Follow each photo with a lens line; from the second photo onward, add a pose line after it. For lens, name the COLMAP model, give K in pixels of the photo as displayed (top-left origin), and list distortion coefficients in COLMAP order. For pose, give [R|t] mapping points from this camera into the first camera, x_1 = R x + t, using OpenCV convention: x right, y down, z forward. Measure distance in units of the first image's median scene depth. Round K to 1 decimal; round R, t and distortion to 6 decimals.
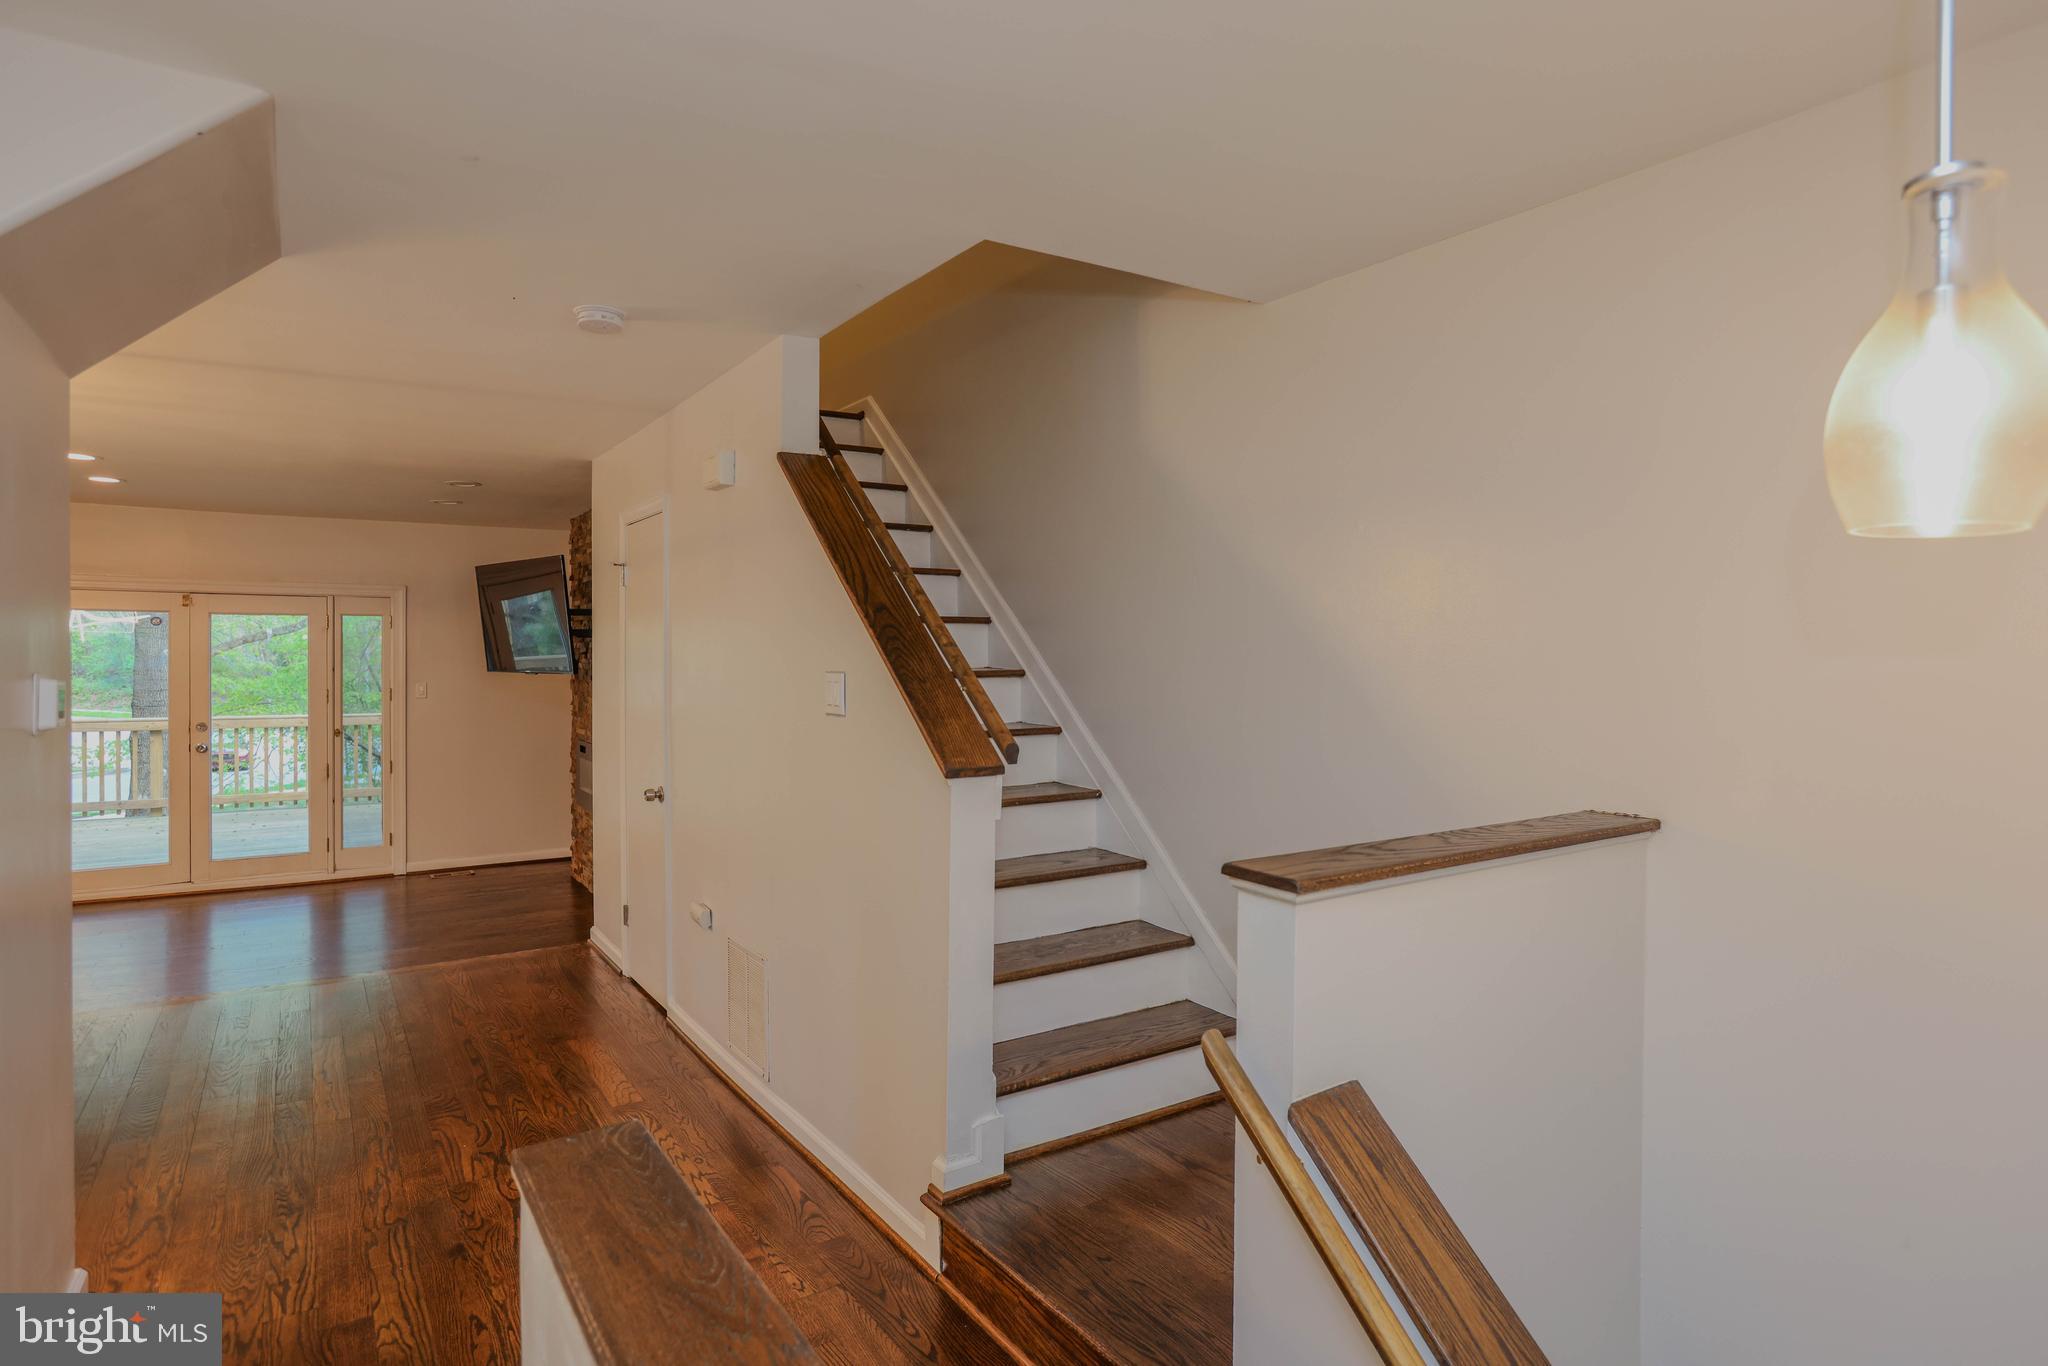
lens RADIAL K [[1092.7, 0, 1024.0], [0, 1092.7, 683.0], [0, 0, 1]] dist [-0.006841, -0.000074]
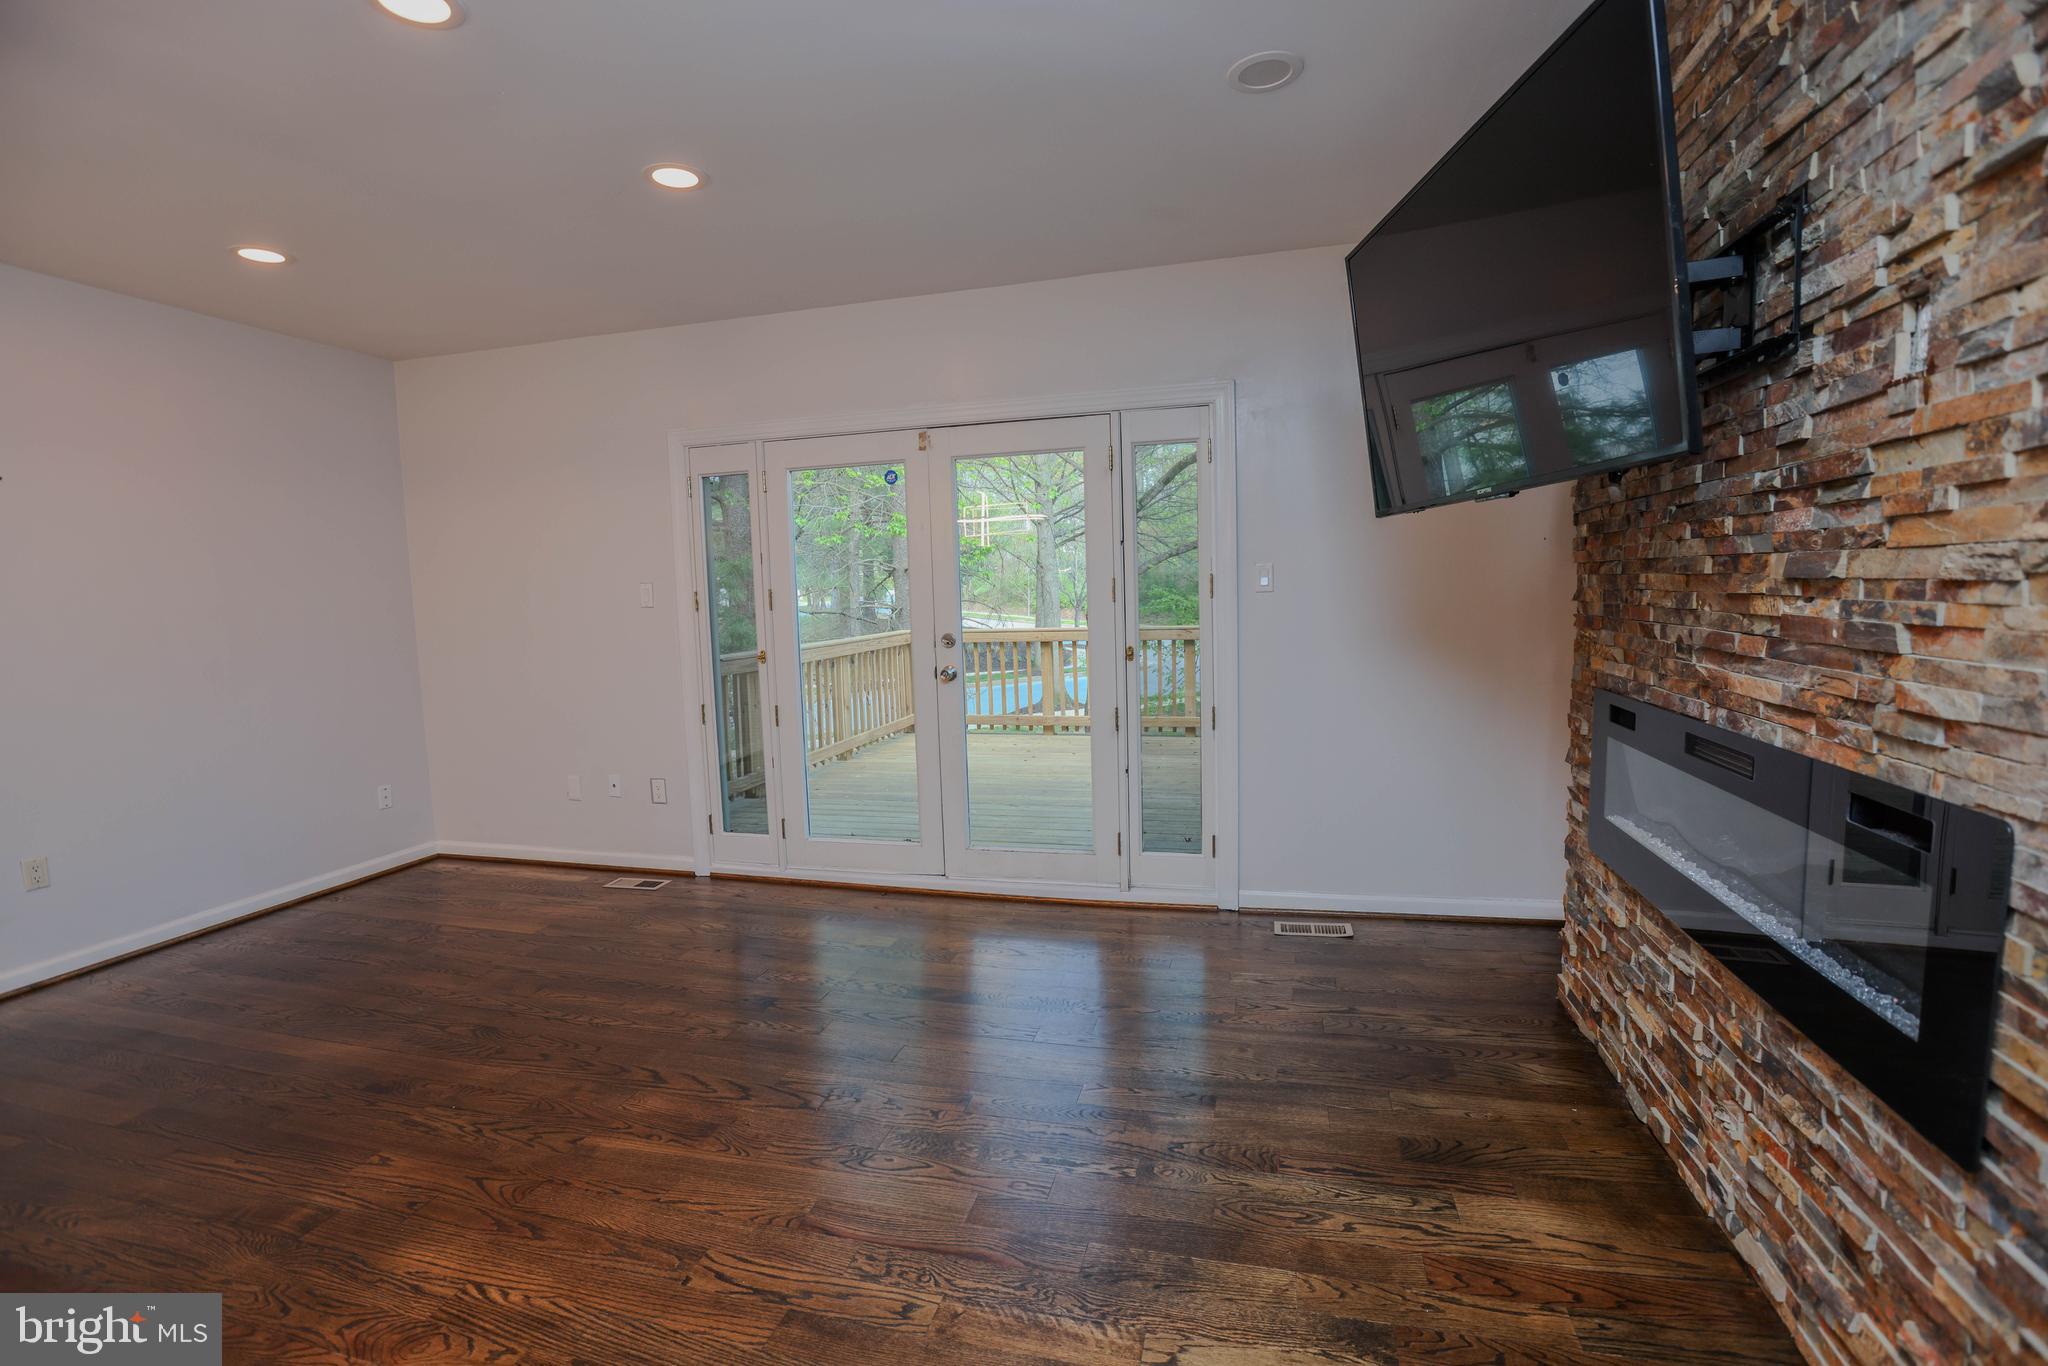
lens RADIAL K [[929.7, 0, 1040.1], [0, 929.7, 675.9], [0, 0, 1]] dist [-0.054408, 0.018488]
pose [[0.676561, 0.037046, -0.735454, -0.304825], [0.019766, 0.997460, 0.068427, 0.023220], [0.736121, -0.060832, 0.674110, 0.639114]]
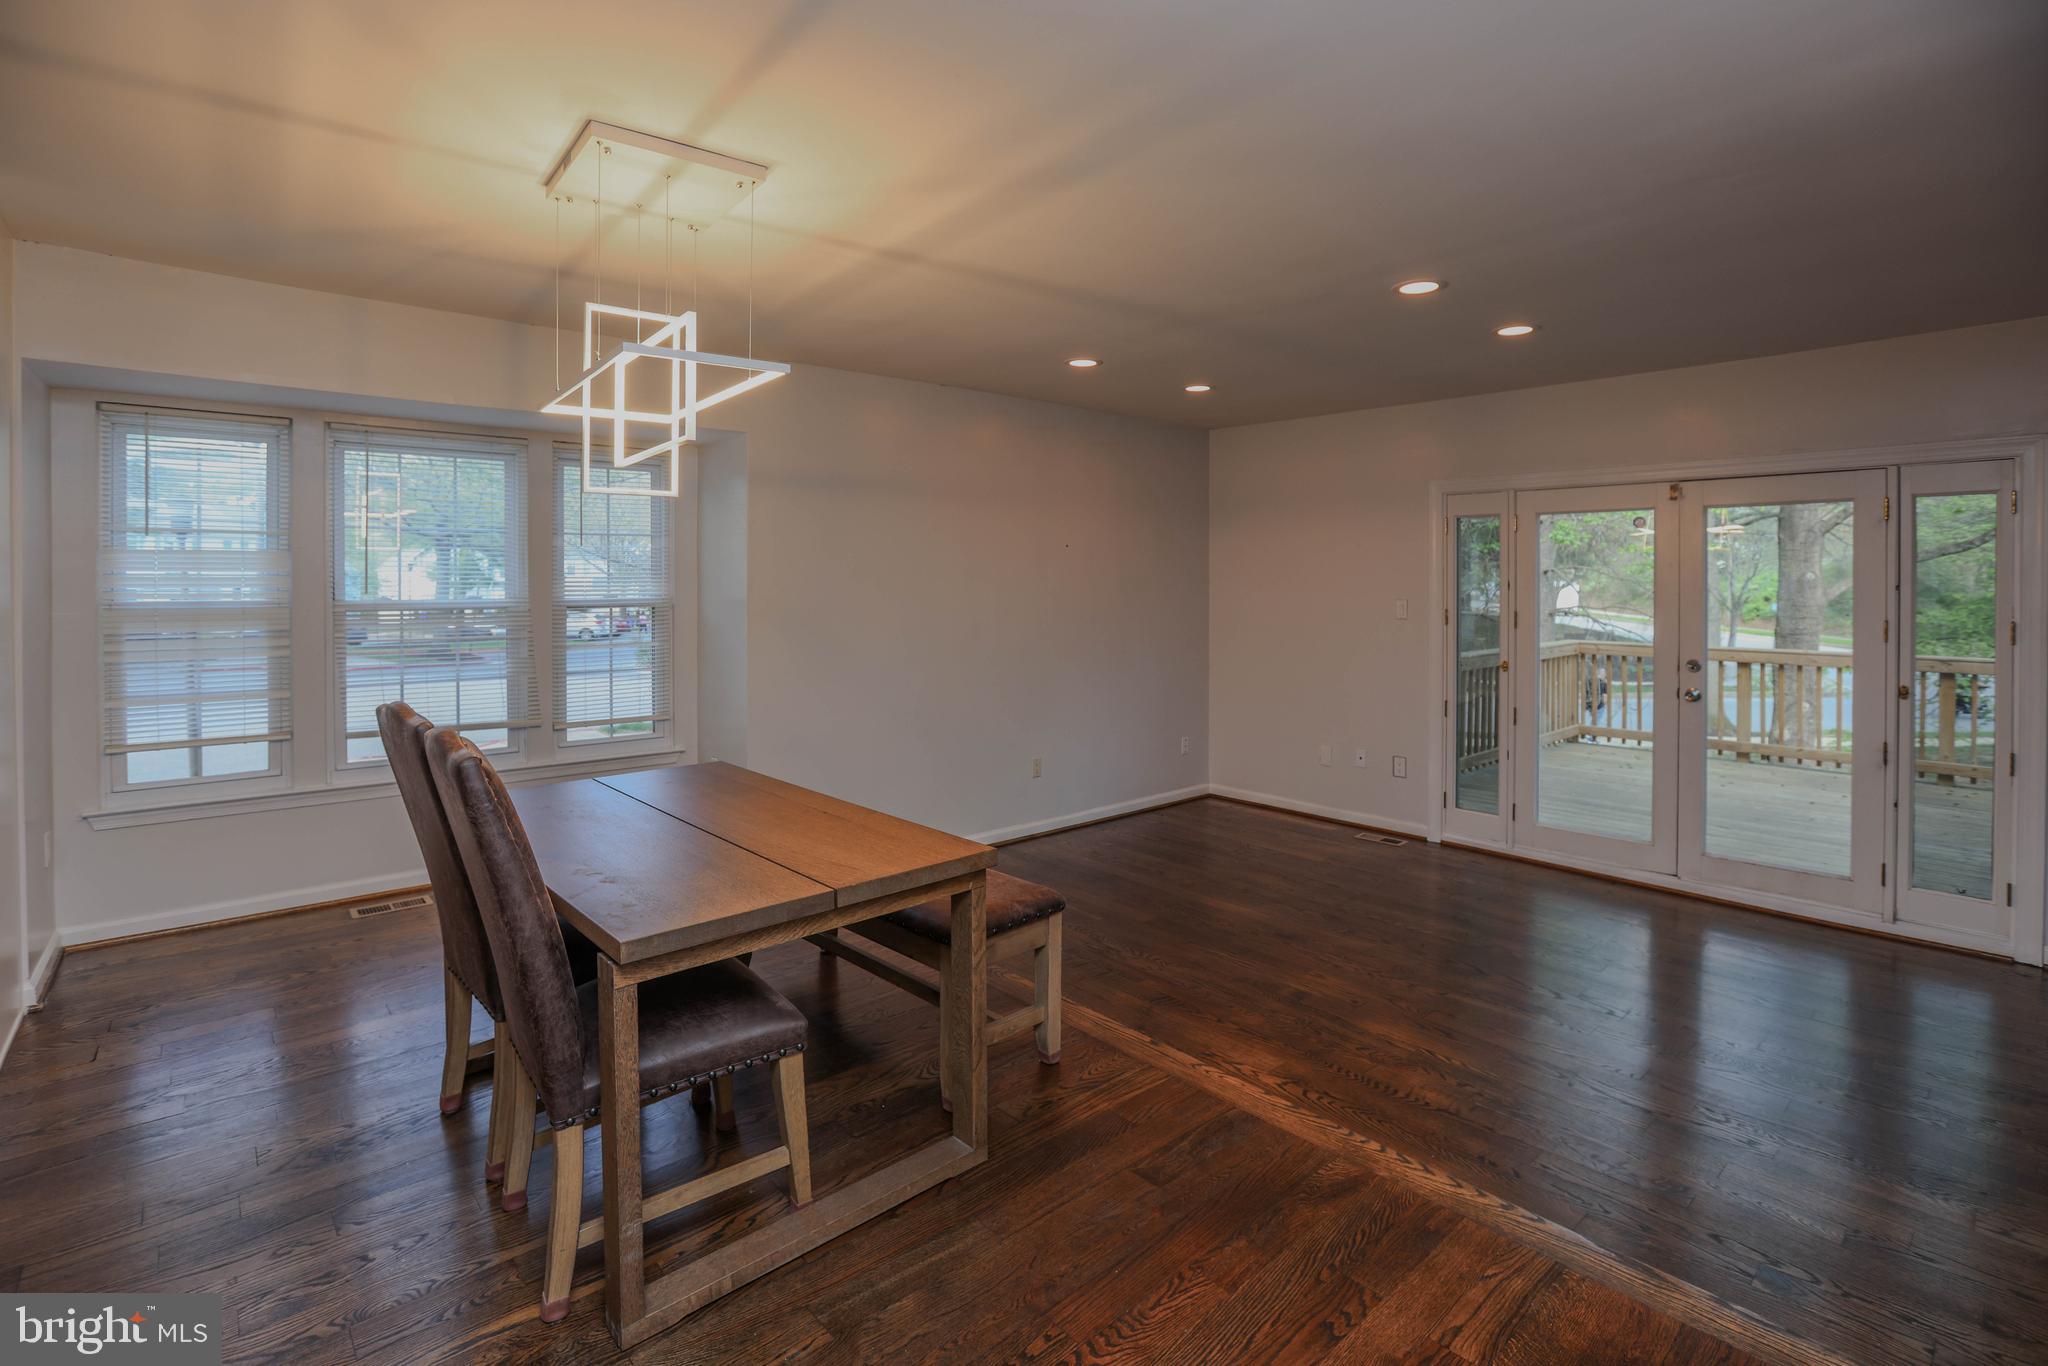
lens RADIAL K [[986.6, 0, 1019.7], [0, 986.6, 582.3], [0, 0, 1]] dist [-0.043200, 0.015996]
pose [[0.157533, -0.008770, -0.987475, -0.183588], [-0.022955, 0.999658, -0.012540, 0.002874], [0.987247, 0.024643, 0.157277, 0.435830]]
